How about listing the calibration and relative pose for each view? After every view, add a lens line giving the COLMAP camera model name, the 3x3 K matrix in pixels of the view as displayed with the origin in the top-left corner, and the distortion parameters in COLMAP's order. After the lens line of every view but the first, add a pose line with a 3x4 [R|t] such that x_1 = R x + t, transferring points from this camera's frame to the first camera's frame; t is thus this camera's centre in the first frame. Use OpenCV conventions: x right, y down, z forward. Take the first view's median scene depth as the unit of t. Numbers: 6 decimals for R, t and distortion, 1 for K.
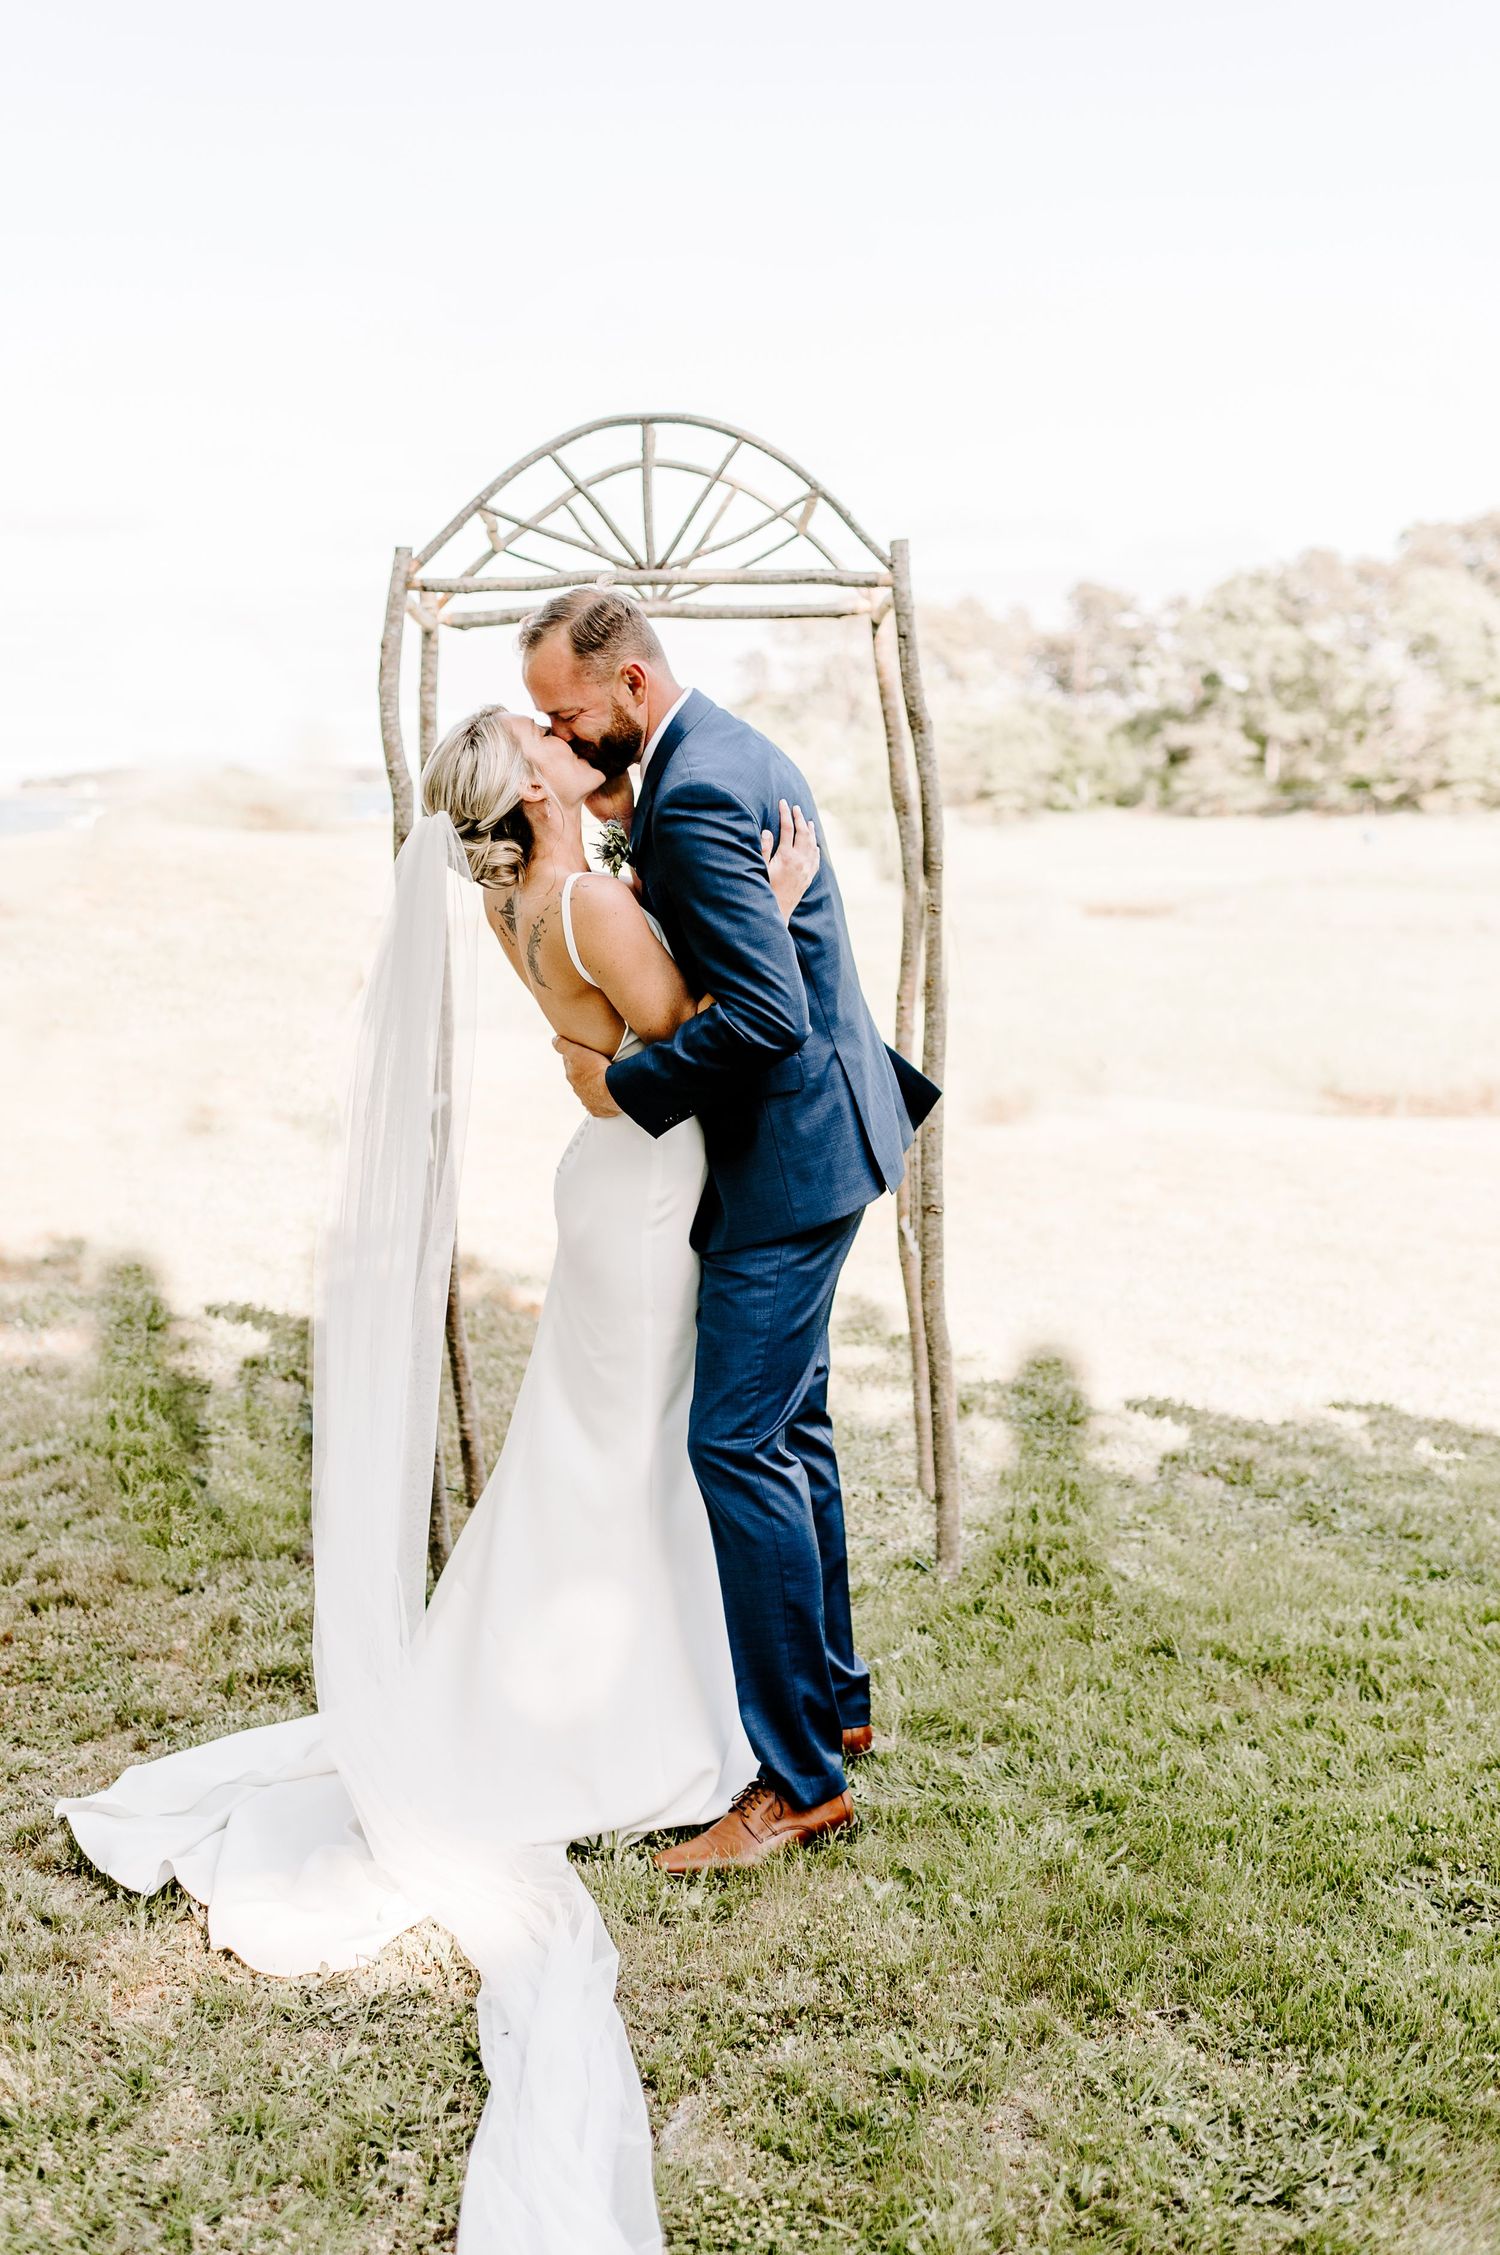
lens RADIAL K [[2299.0, 0, 754.7], [0, 2299.0, 1098.8], [0, 0, 1]] dist [-0.011300, -0.030503]
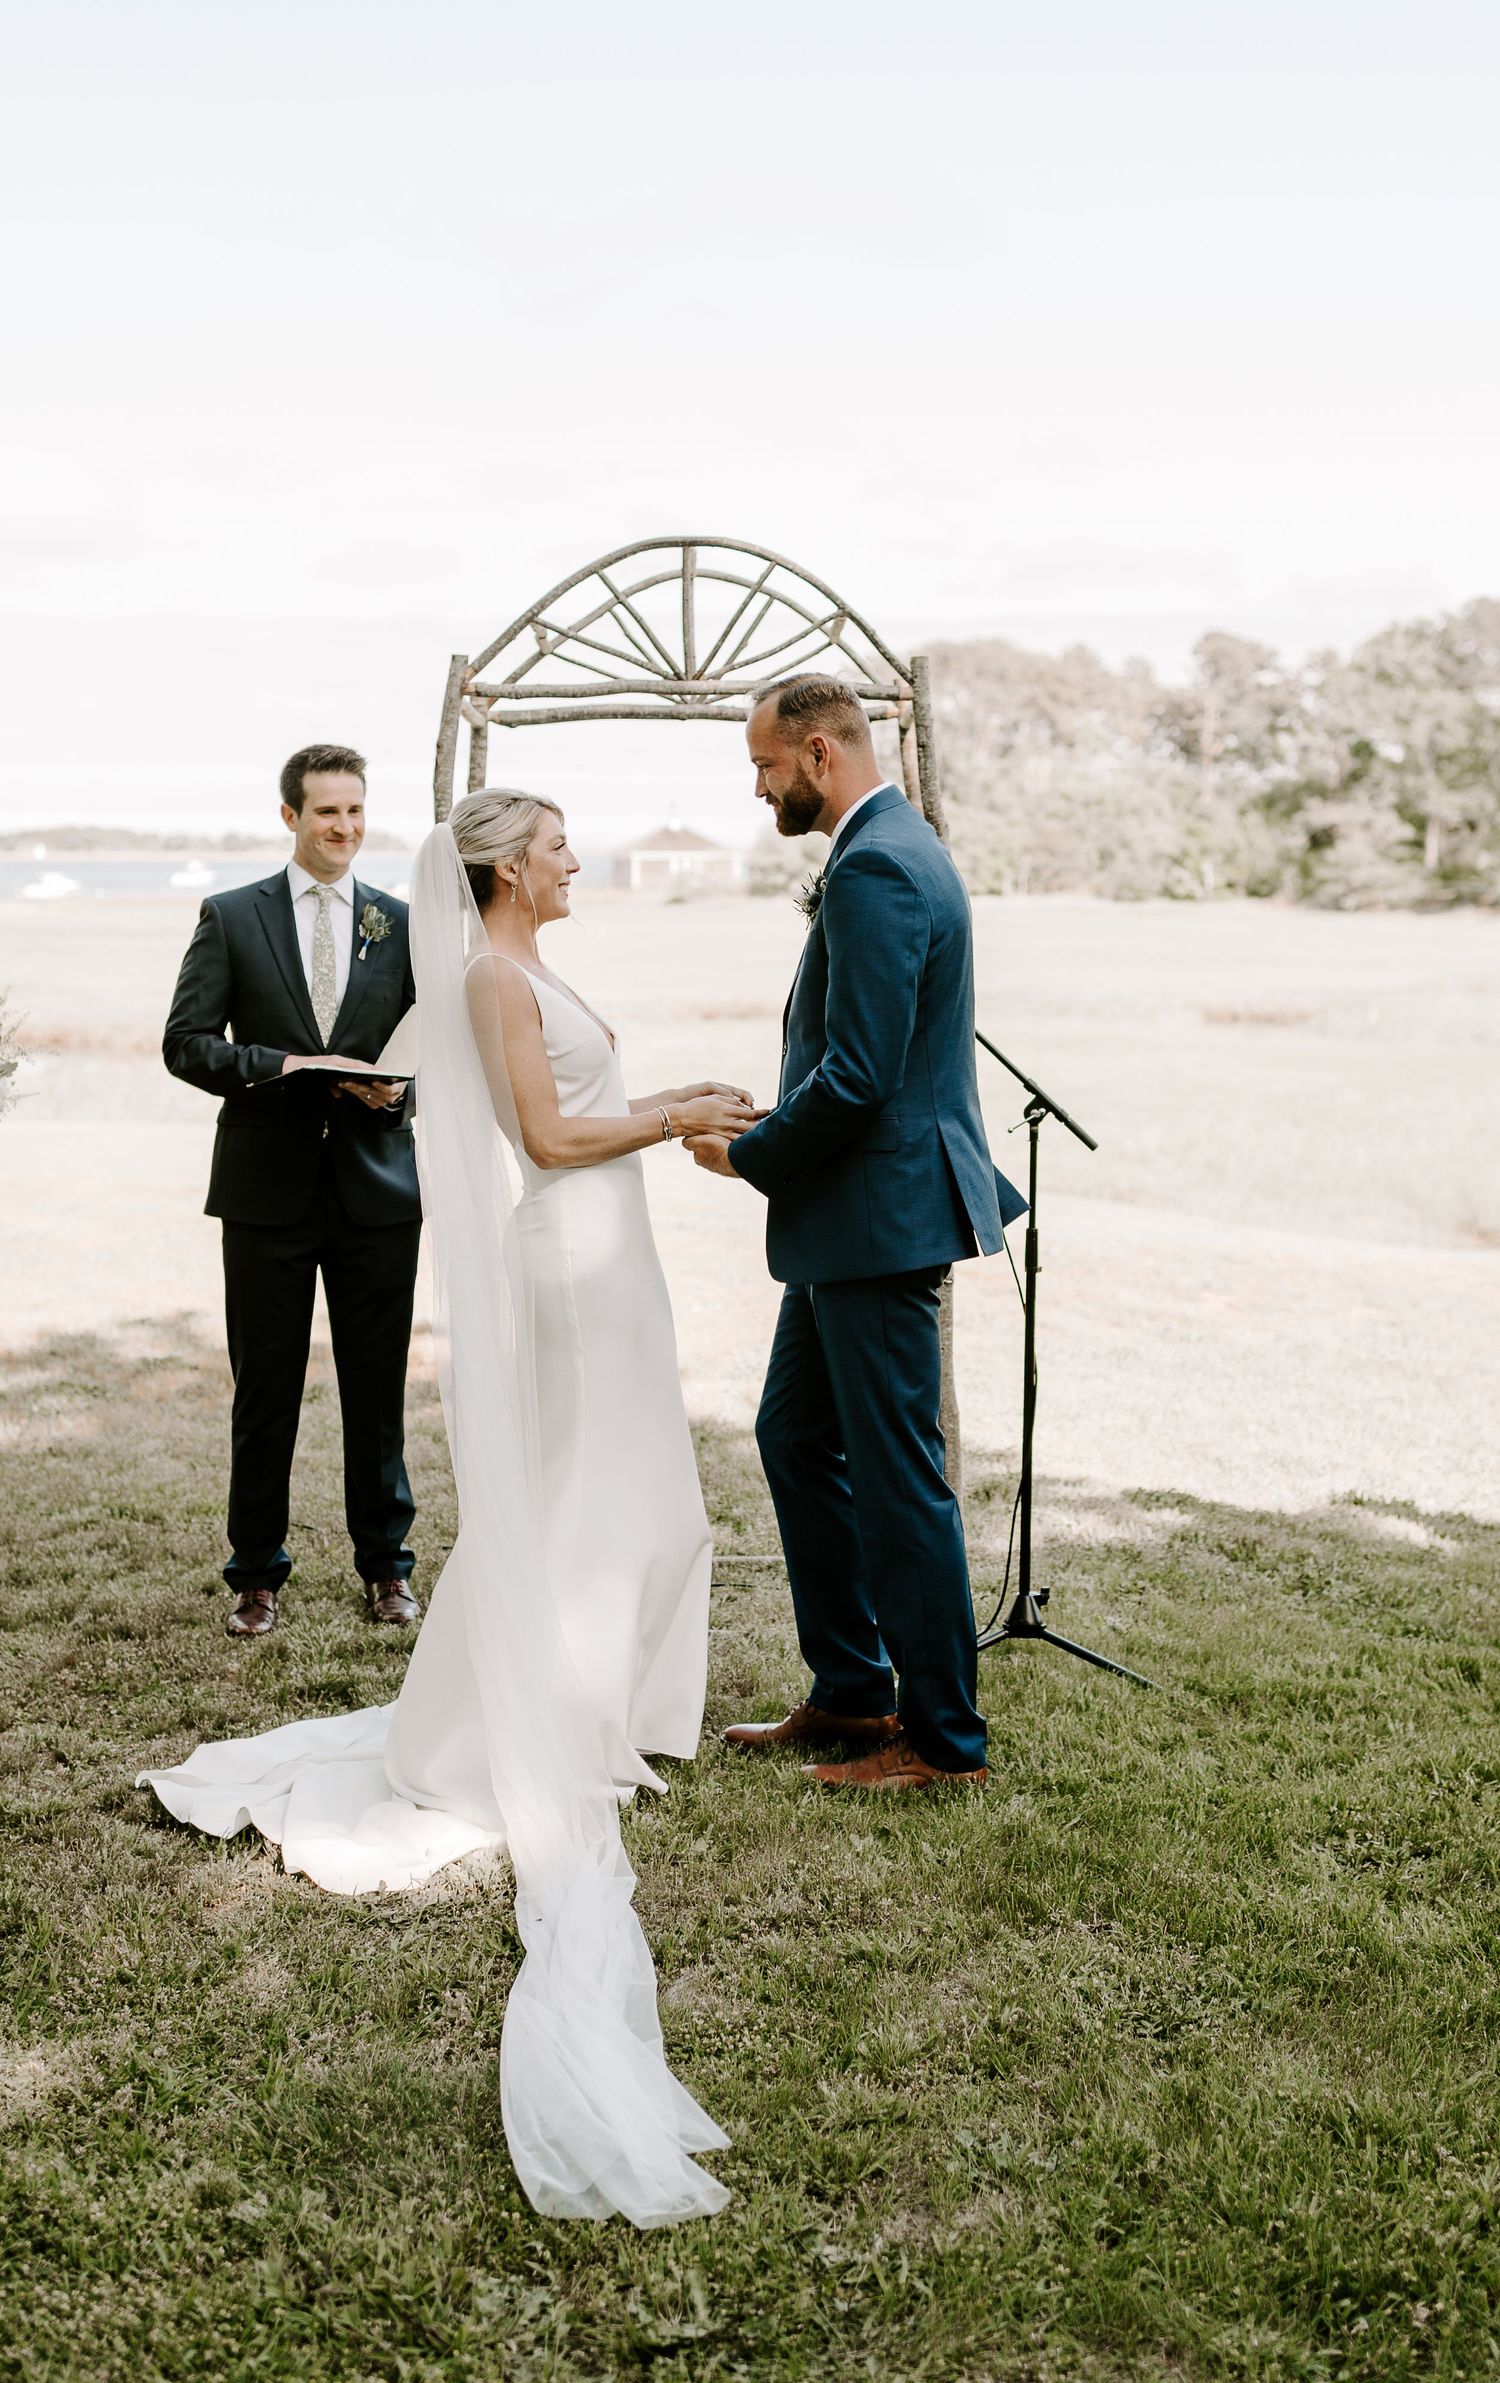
lens RADIAL K [[2742.2, 0, 854.5], [0, 2742.2, 1191.6], [0, 0, 1]] dist [-0.014497, 0.006420]
pose [[0.999770, 0.017608, 0.012263, 0.019437], [-0.017410, 0.999719, -0.016070, 0.026779], [-0.012543, 0.015853, 0.999796, -0.262800]]
